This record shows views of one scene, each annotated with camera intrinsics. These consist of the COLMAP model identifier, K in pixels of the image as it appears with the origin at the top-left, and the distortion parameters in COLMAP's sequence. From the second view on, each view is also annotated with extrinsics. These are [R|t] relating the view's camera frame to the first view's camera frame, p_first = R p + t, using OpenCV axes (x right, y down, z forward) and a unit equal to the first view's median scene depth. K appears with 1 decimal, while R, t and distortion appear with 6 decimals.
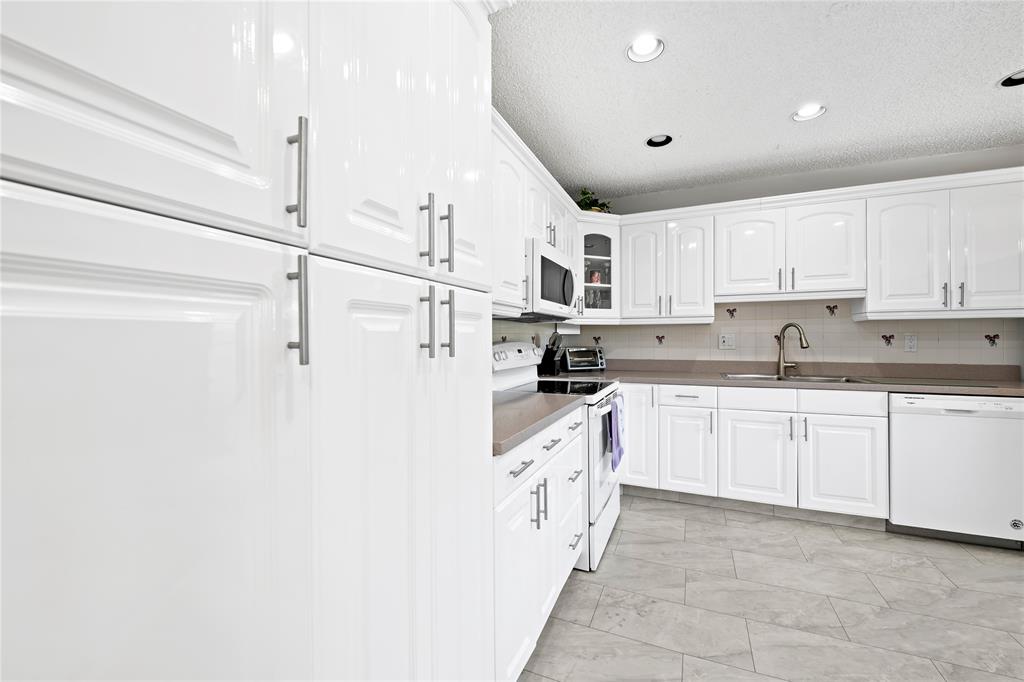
lens RADIAL K [[406.4, 0, 510.5], [0, 406.4, 339.6], [0, 0, 1]] dist [-0.012717, -0.000746]
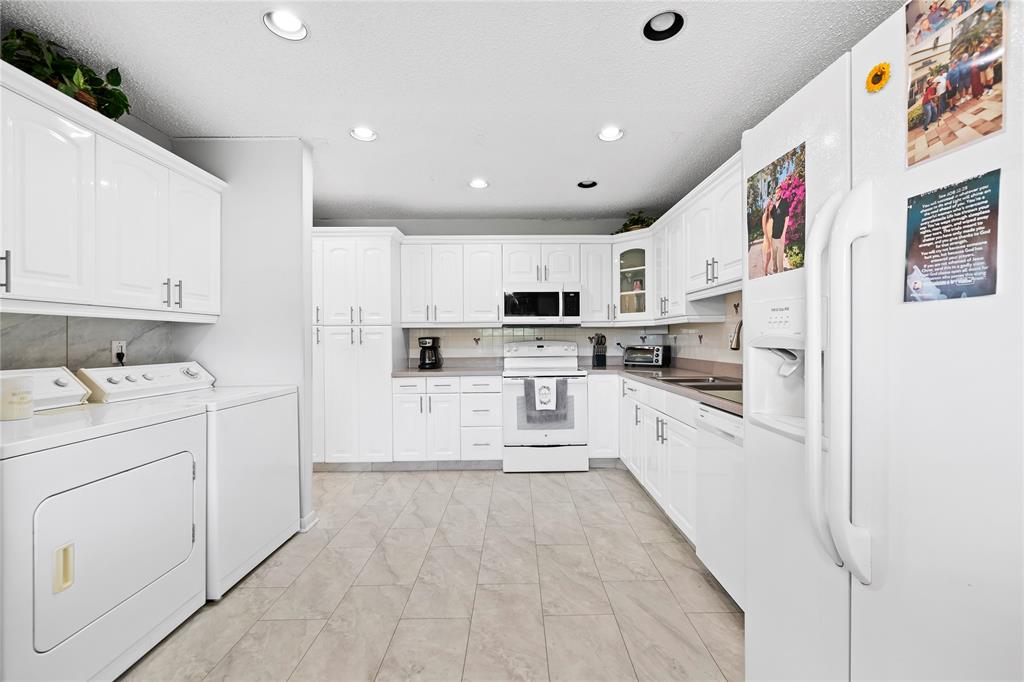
lens RADIAL K [[406.4, 0, 515.7], [0, 406.4, 339.3], [0, 0, 1]] dist [-0.012717, -0.000746]
pose [[0.408213, 0.003350, -0.912880, 1.638626], [0.003589, 0.999980, 0.005275, -0.008855], [0.912879, -0.005429, 0.408193, 0.302060]]
